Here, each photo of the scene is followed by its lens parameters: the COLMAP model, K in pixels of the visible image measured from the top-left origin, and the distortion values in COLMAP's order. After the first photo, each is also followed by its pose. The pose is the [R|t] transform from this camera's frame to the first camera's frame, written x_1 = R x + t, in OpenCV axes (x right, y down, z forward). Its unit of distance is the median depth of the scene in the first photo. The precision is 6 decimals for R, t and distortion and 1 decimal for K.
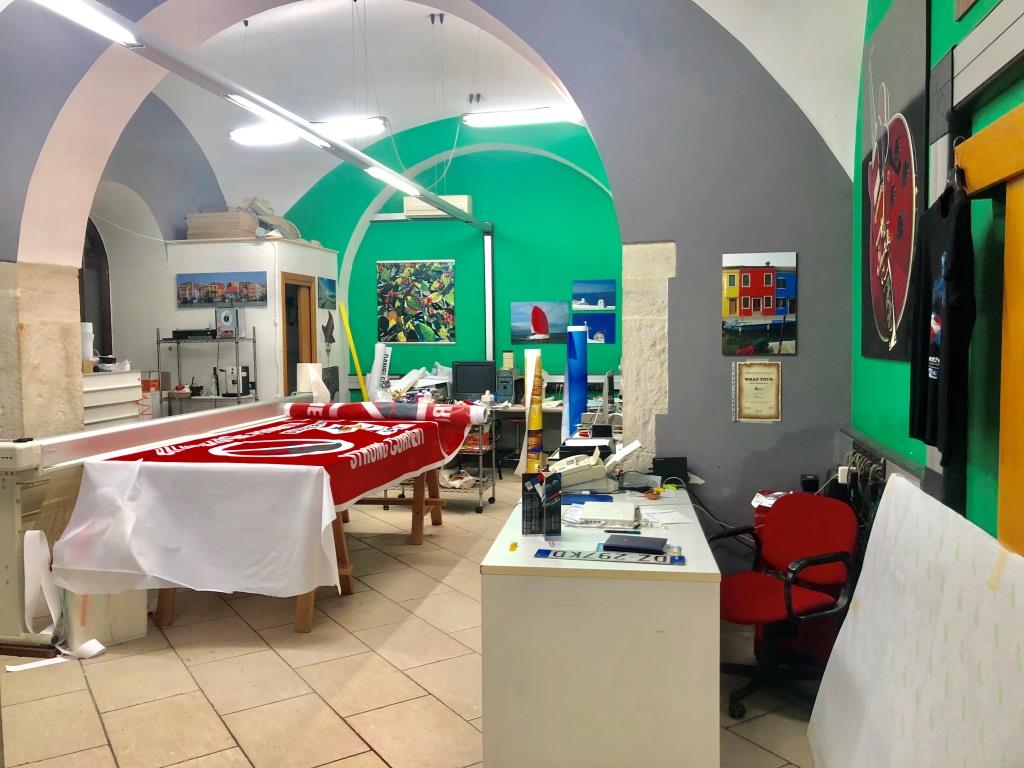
lens RADIAL K [[841.8, 0, 514.0], [0, 841.8, 383.5], [0, 0, 1]] dist [0.065787, 0.000664]
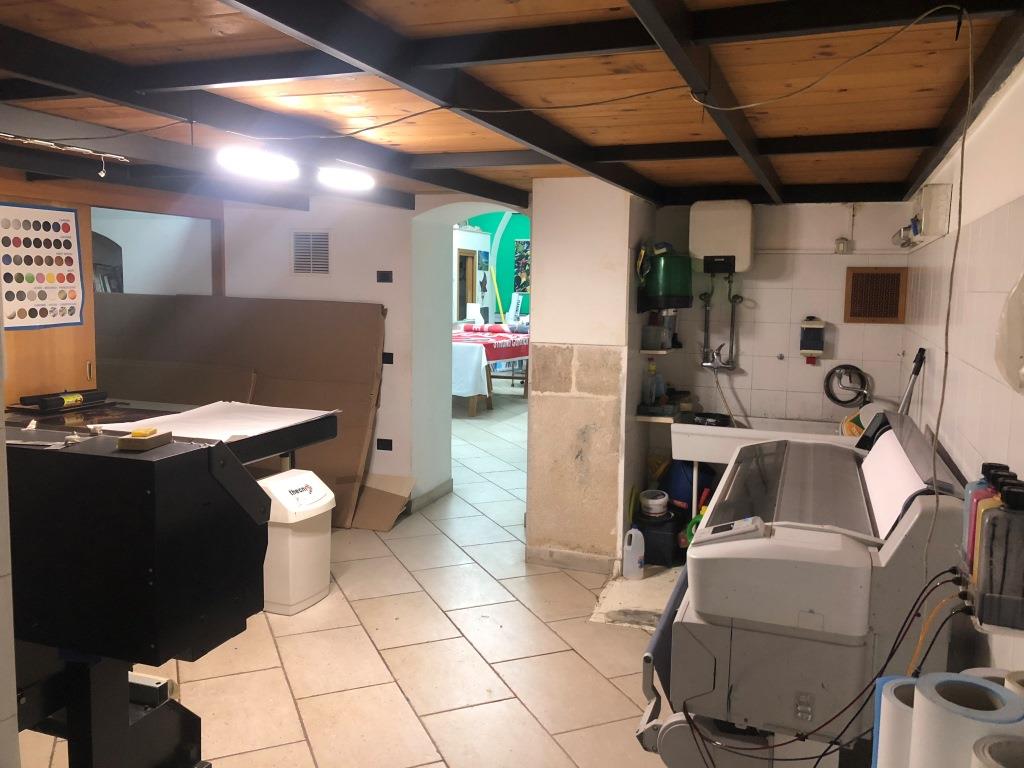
lens RADIAL K [[841.8, 0, 511.8], [0, 841.8, 383.1], [0, 0, 1]] dist [0.065787, 0.000664]
pose [[0.984214, 0.044403, -0.171323, 0.115353], [-0.034451, 0.997565, 0.060633, 0.025830], [0.173598, -0.053773, 0.983347, -0.572314]]
